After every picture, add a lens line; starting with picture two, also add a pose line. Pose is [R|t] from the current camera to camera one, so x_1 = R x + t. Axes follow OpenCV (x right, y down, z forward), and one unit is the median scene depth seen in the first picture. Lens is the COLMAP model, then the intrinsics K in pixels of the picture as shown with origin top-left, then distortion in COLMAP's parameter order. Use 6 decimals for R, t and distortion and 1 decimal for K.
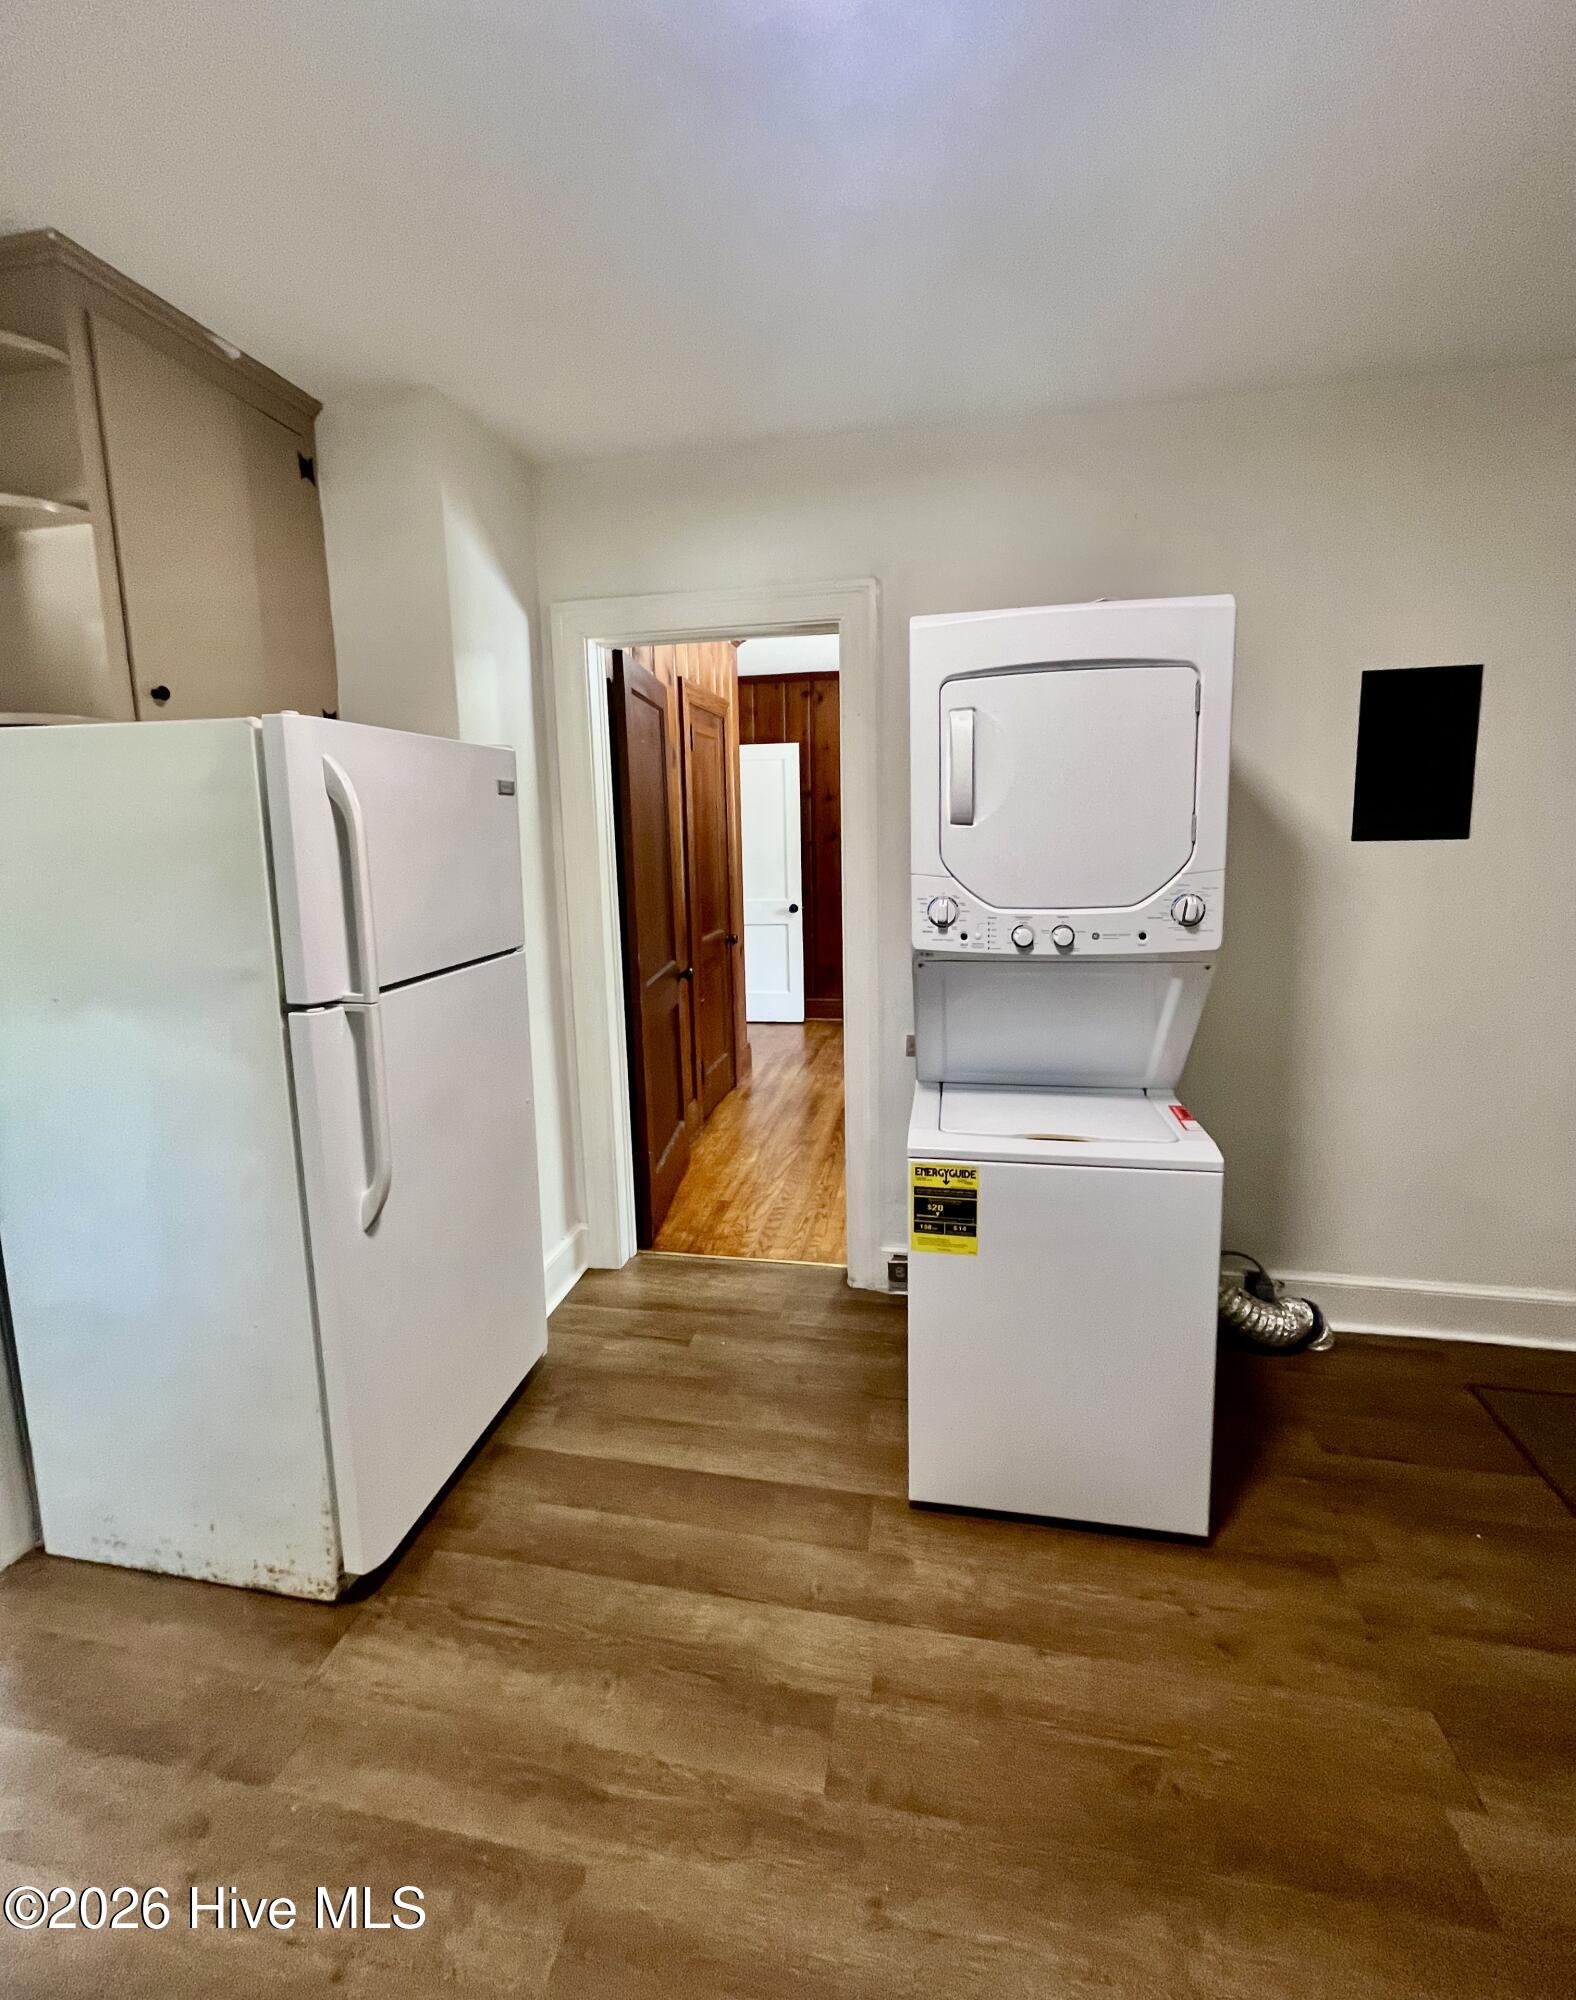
lens RADIAL K [[855.5, 0, 787.9], [0, 855.5, 941.7], [0, 0, 1]] dist [-0.000017, -0.000002]
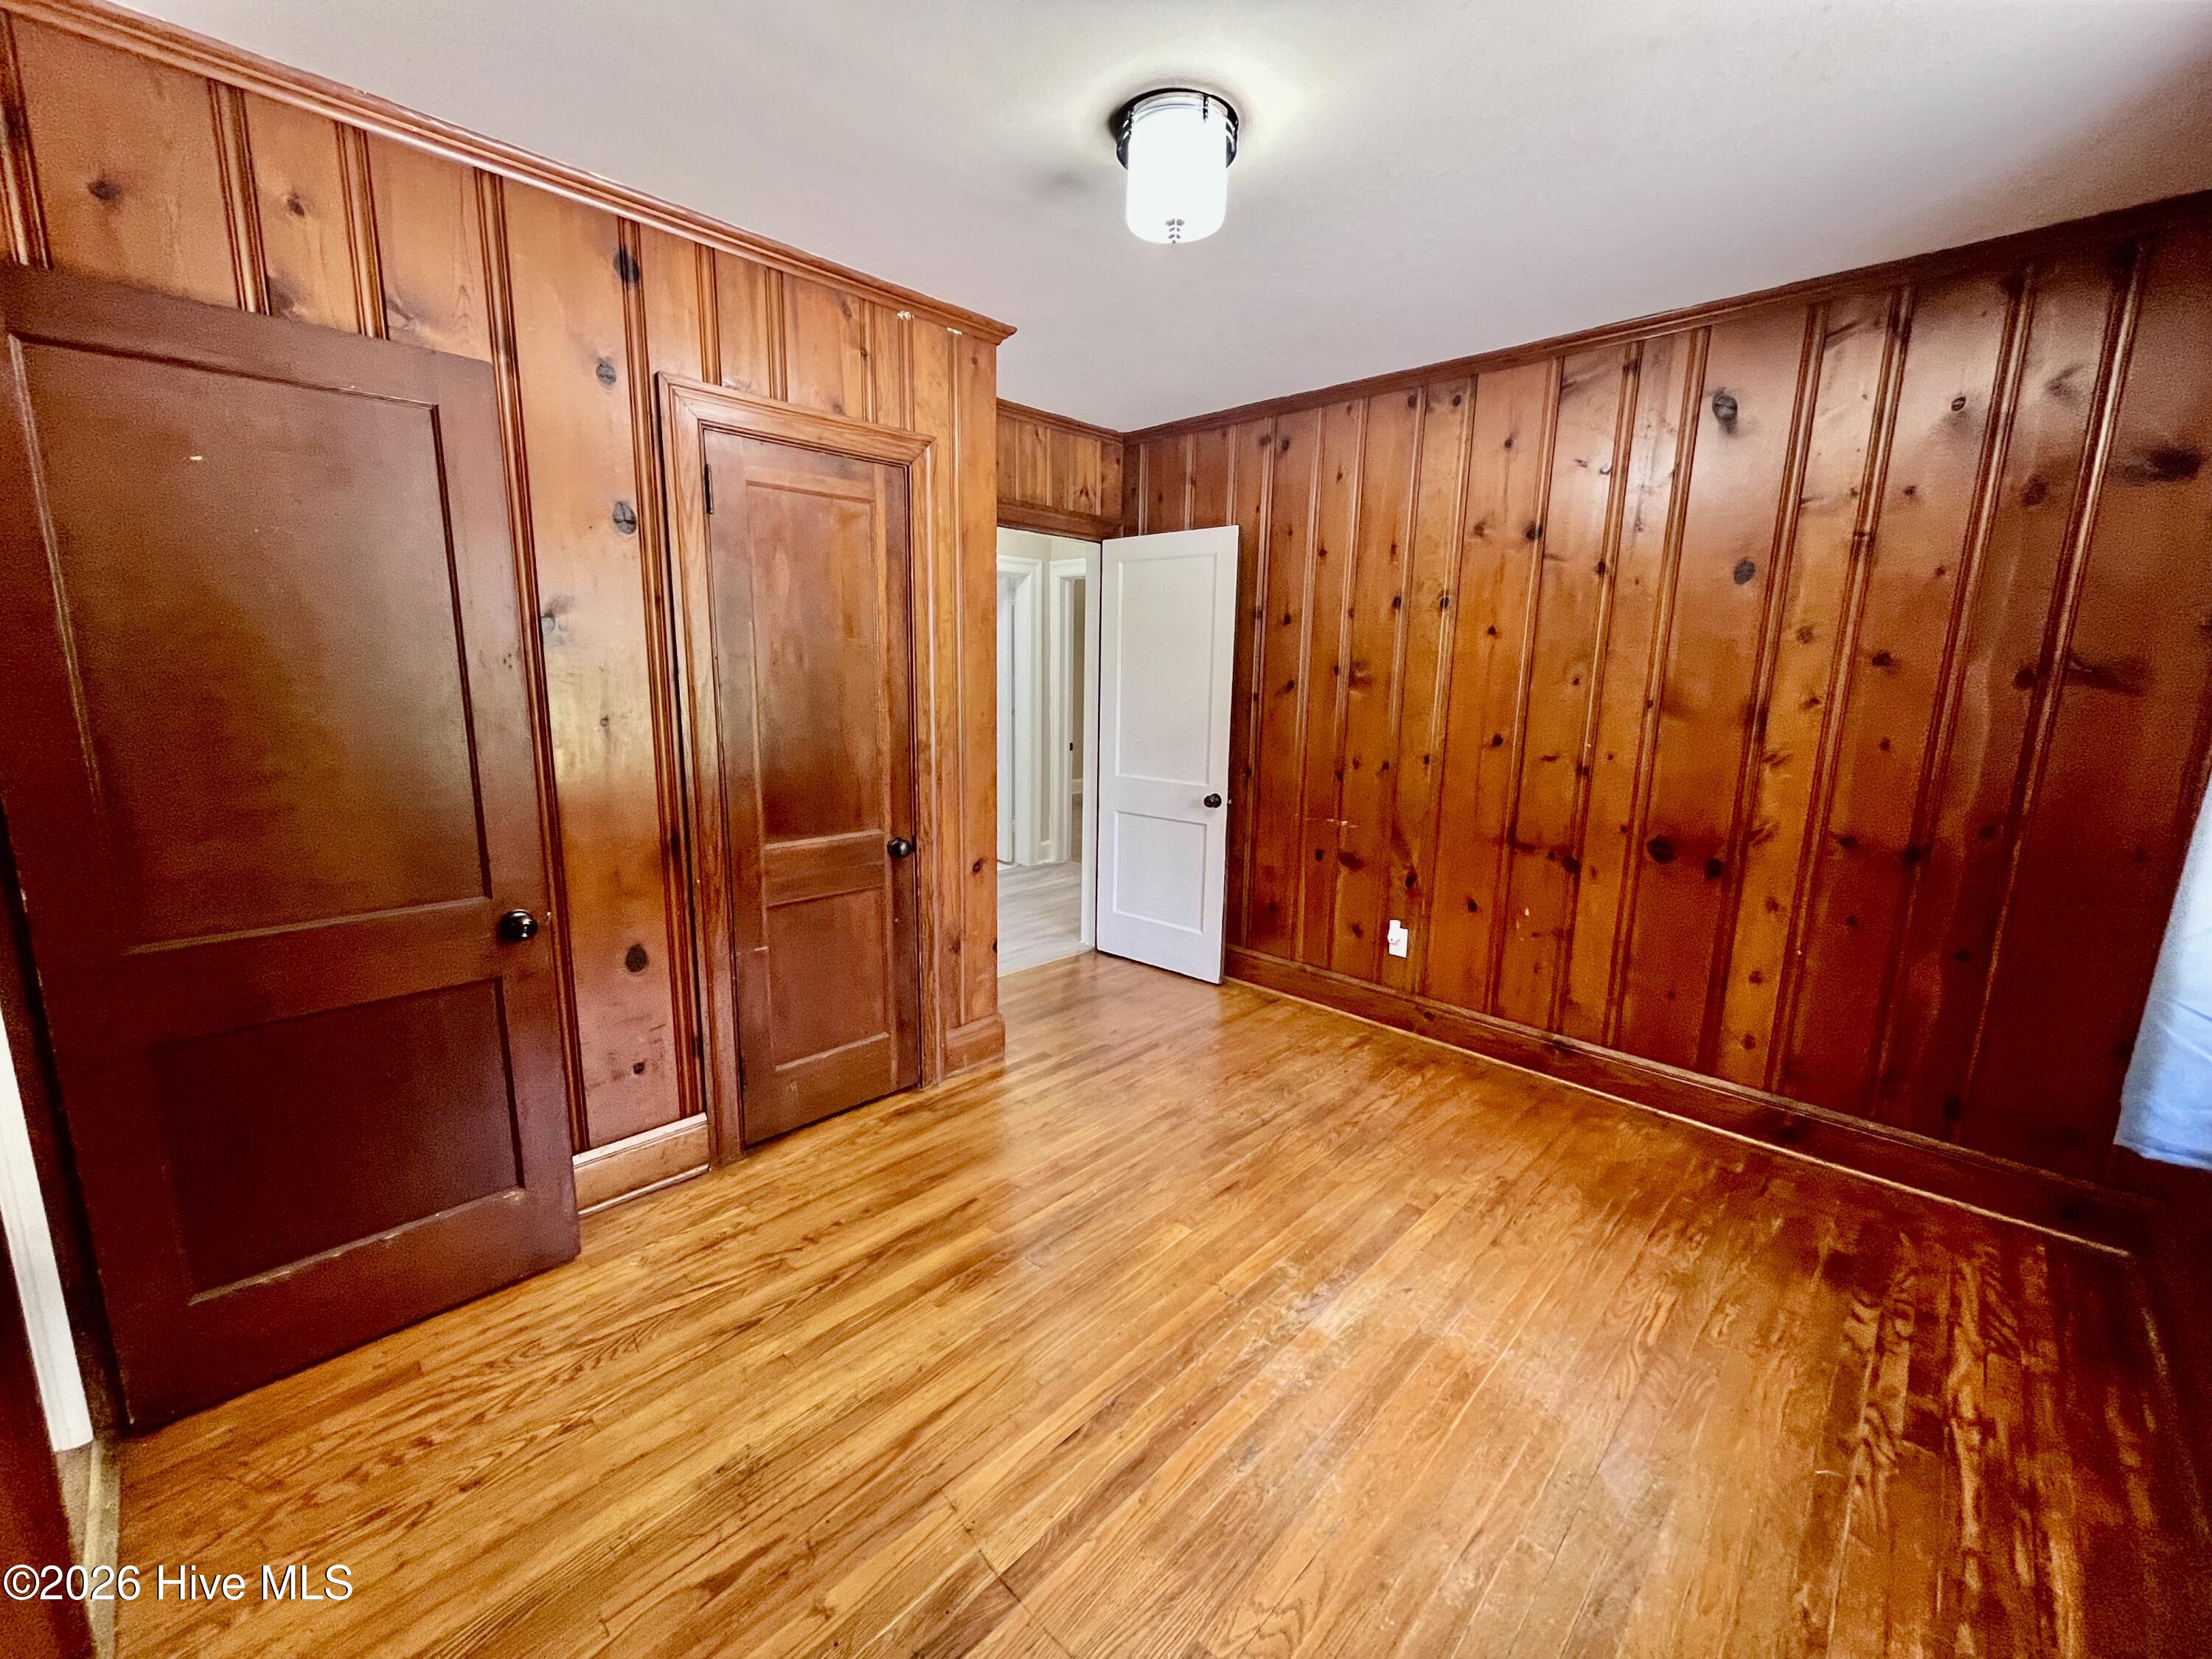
lens RADIAL K [[897.2, 0, 1103.0], [0, 897.2, 830.1], [0, 0, 1]] dist [-0.001353, -0.000264]
pose [[0.838270, 0.136509, -0.527891, 0.285984], [-0.108763, 0.990560, 0.083441, -0.063999], [0.534298, -0.012531, 0.845204, 0.414689]]
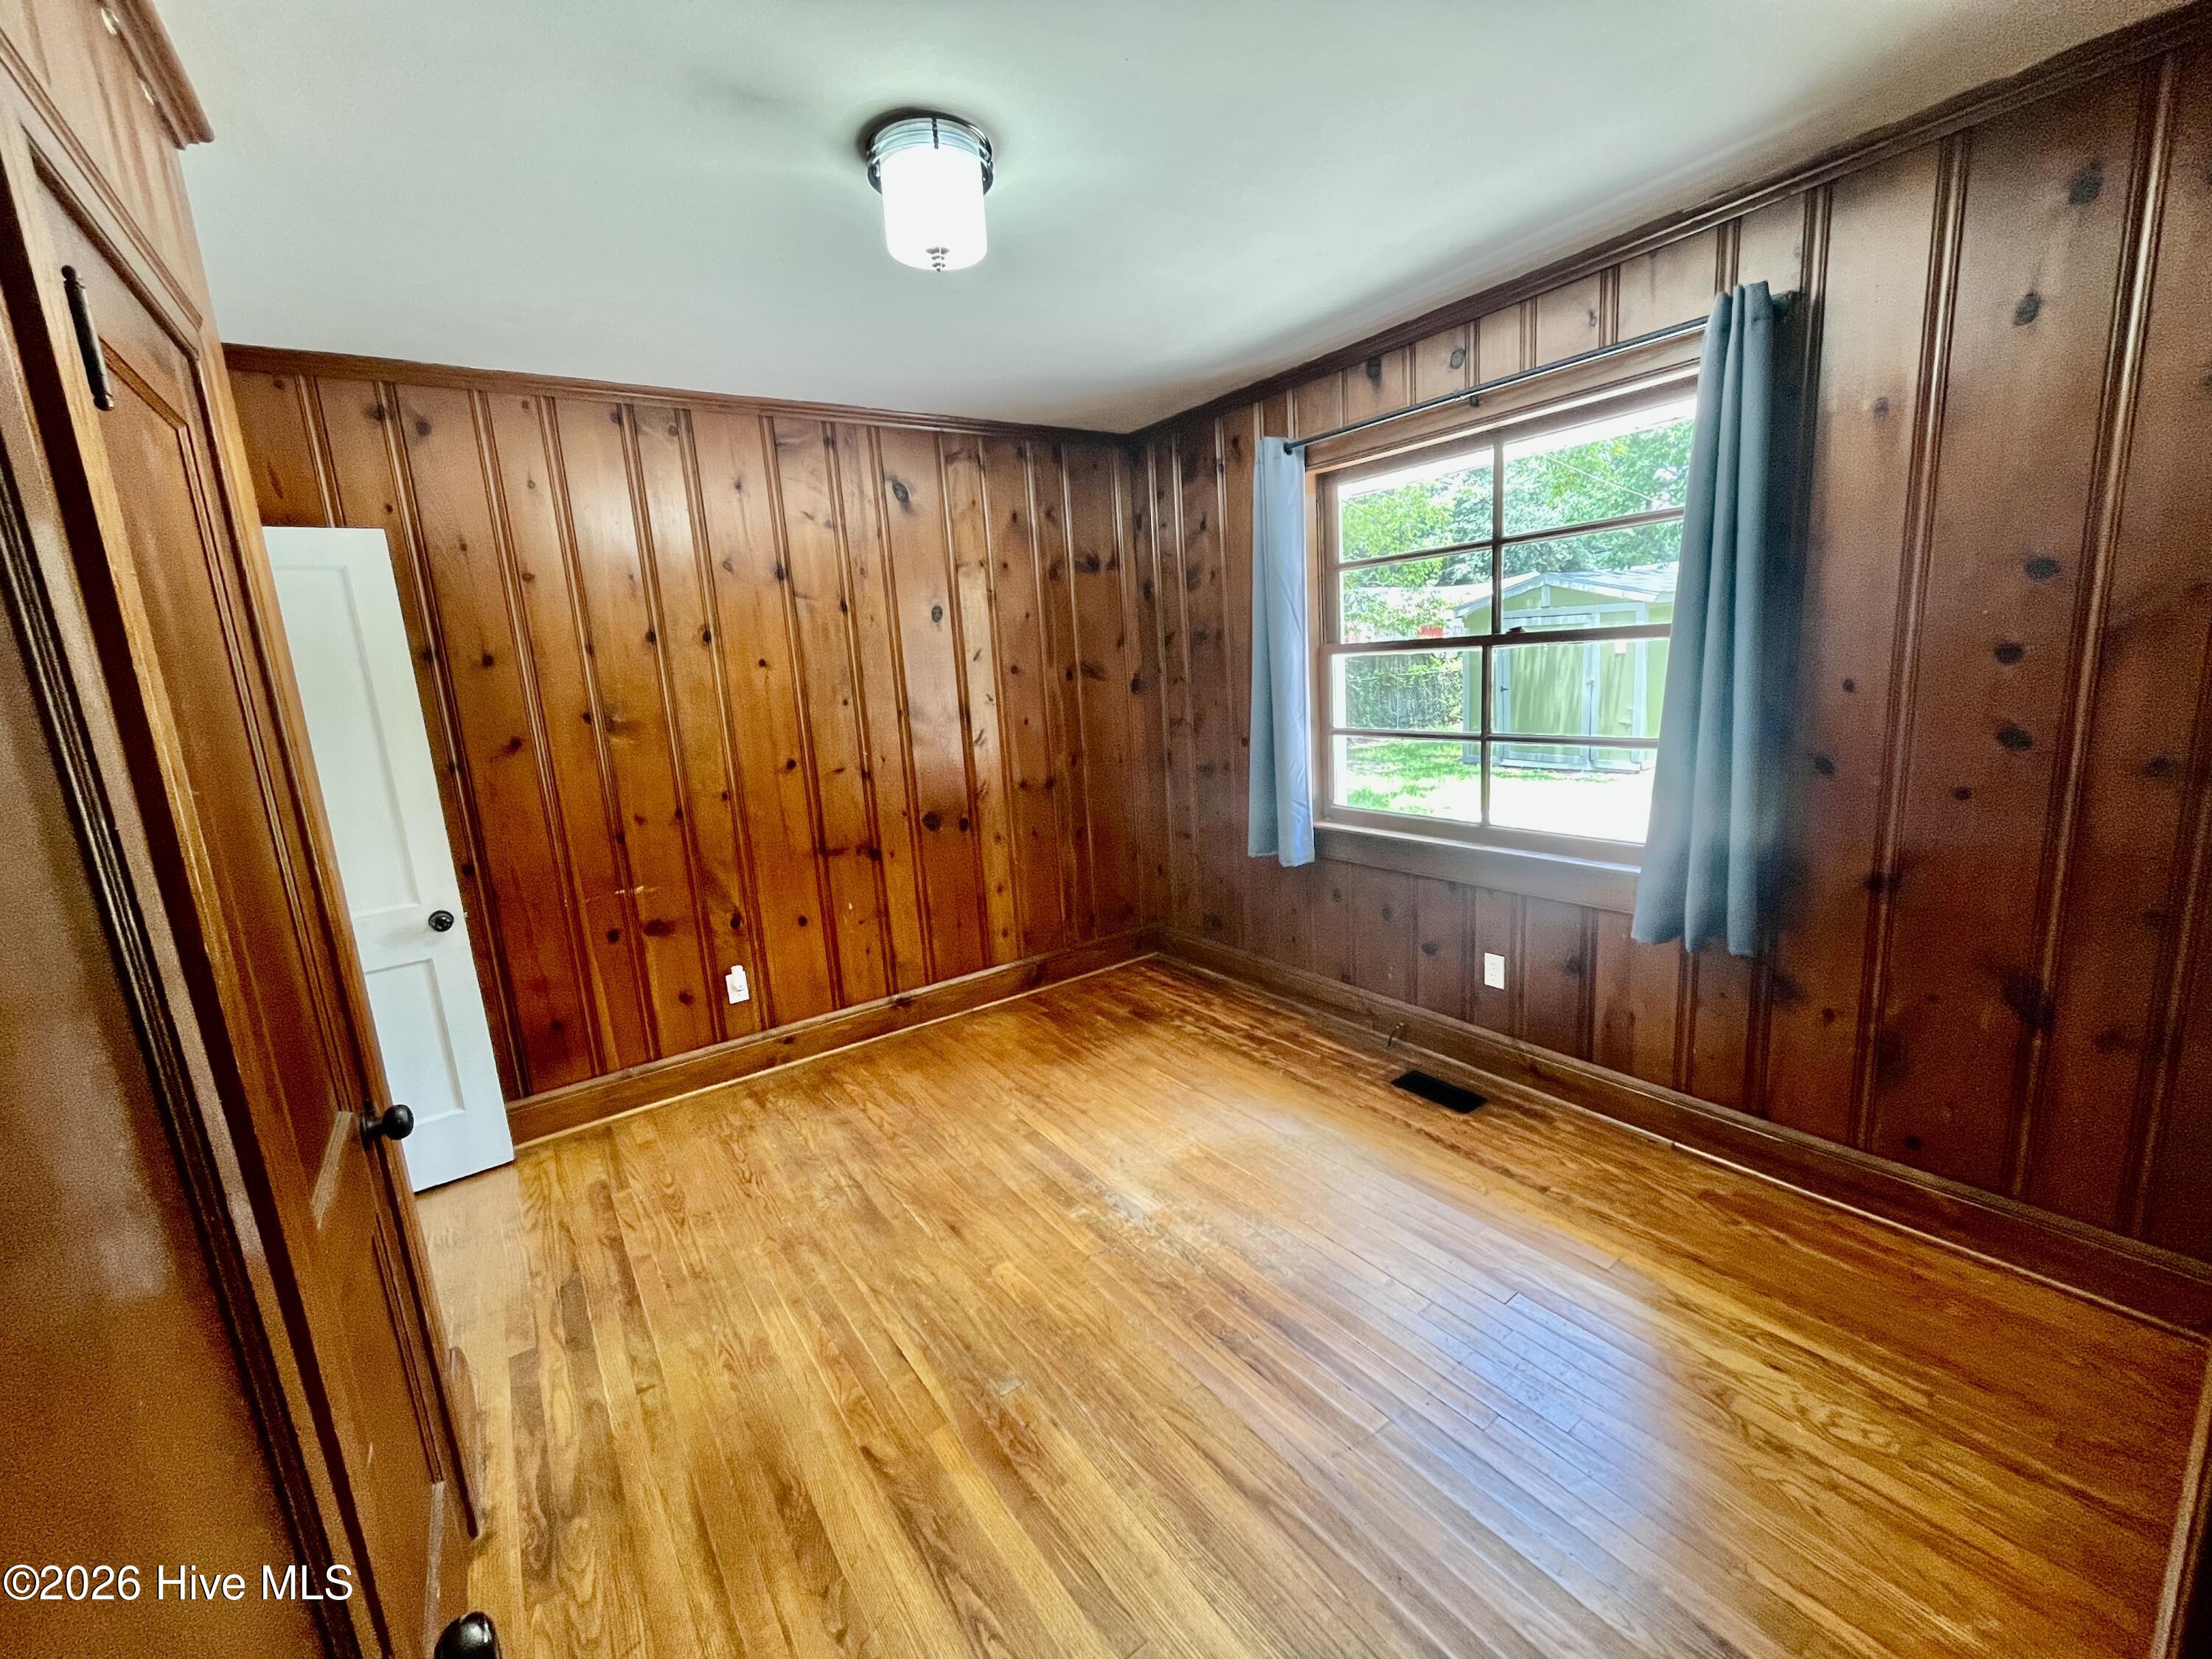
lens RADIAL K [[897.2, 0, 1103.0], [0, 897.2, 830.1], [0, 0, 1]] dist [-0.001353, -0.000264]
pose [[0.693283, -0.157633, 0.703215, -0.072860], [0.144015, 0.986406, 0.079133, -0.072579], [-0.706129, 0.046412, 0.706560, 0.448558]]
